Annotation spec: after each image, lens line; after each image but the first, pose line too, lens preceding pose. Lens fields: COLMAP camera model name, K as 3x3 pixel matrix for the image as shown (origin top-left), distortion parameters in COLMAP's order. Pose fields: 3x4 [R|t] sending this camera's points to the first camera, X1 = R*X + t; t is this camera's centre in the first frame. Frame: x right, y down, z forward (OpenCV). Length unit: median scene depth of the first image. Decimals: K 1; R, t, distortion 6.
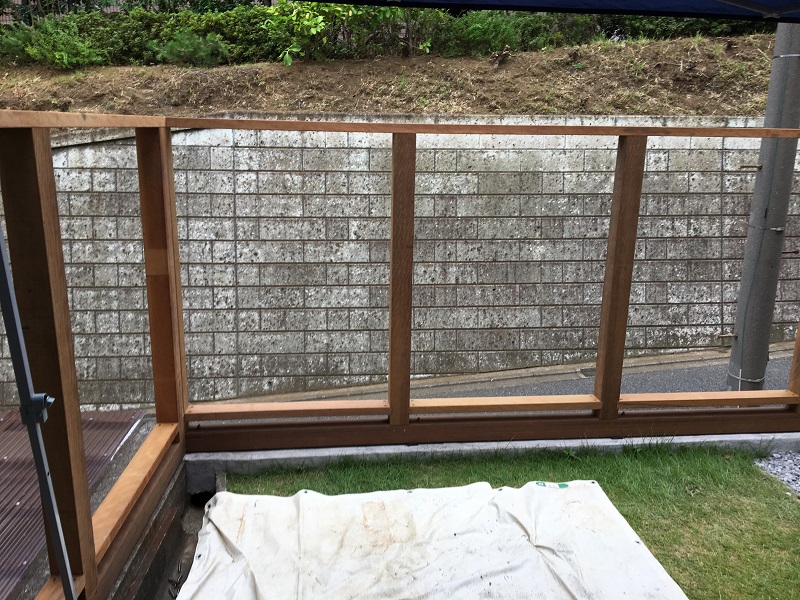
lens RADIAL K [[672.3, 0, 401.1], [0, 672.3, 320.8], [0, 0, 1]] dist [0.043393, -0.047349]
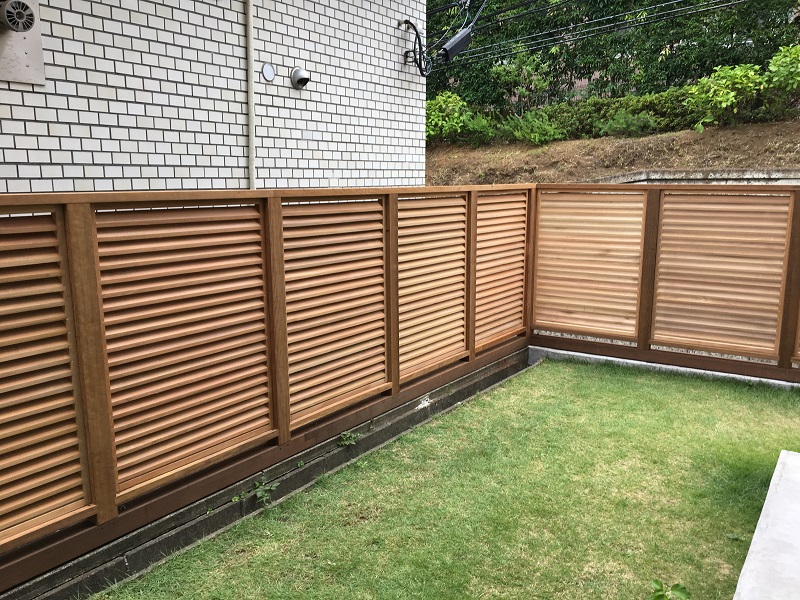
lens RADIAL K [[672.3, 0, 393.6], [0, 672.3, 299.9], [0, 0, 1]] dist [0.043393, -0.047349]
pose [[0.780993, 0.094921, -0.617284, 0.185106], [-0.157124, 0.986455, -0.047104, 0.068455], [0.604452, 0.133778, 0.785329, -0.264648]]
